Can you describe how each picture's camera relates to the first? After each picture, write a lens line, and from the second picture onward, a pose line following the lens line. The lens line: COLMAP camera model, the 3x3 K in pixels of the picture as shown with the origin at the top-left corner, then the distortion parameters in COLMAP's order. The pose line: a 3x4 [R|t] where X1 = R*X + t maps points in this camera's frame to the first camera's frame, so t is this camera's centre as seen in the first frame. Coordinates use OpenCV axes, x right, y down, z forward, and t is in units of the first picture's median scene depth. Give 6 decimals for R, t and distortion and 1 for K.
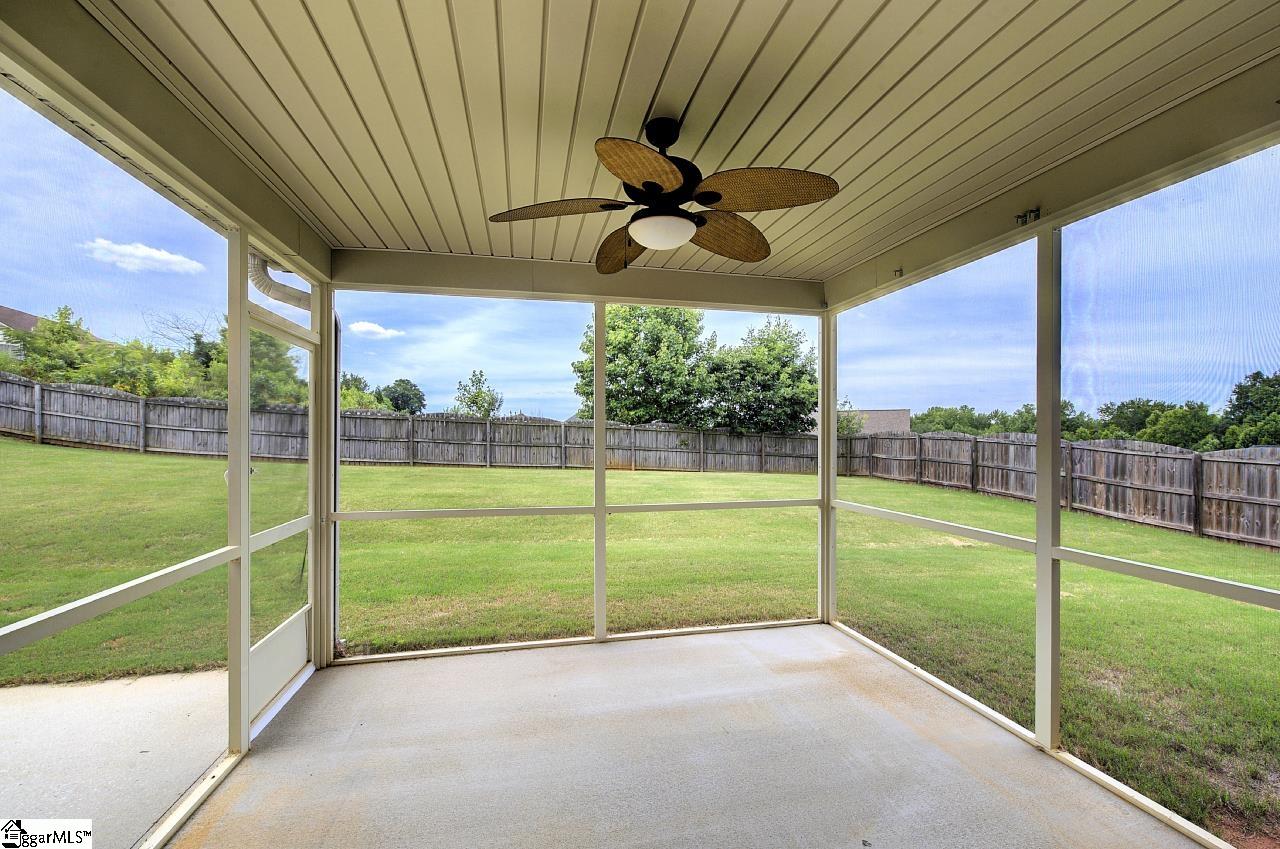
lens RADIAL K [[545.9, 0, 645.2], [0, 545.9, 437.2], [0, 0, 1]] dist [0.000811, 0.000749]
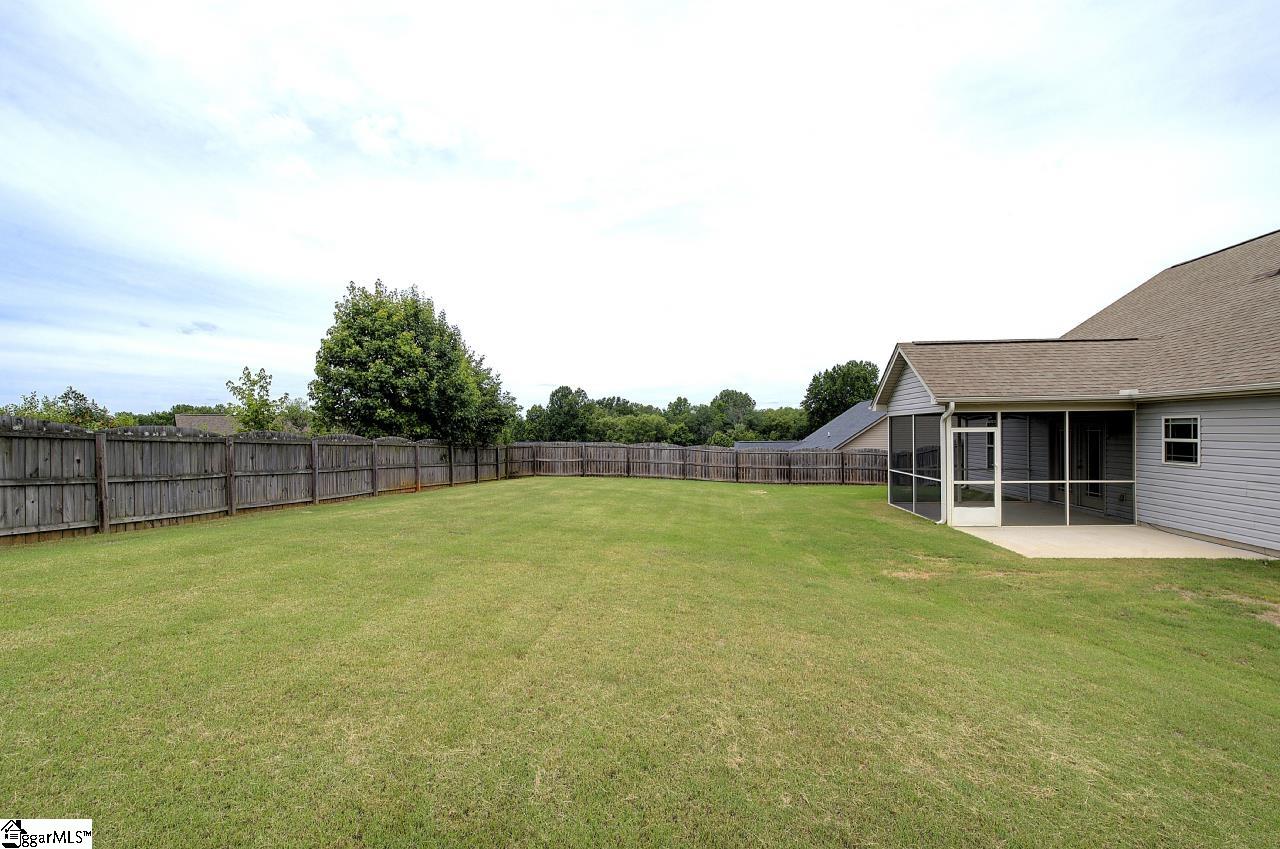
lens RADIAL K [[545.9, 0, 645.2], [0, 545.9, 437.2], [0, 0, 1]] dist [0.000811, 0.000749]
pose [[0.326381, -0.014164, 0.945132, -0.879573], [0.018829, 0.999787, 0.008480, -0.034718], [-0.945051, 0.015028, 0.326578, 0.350202]]
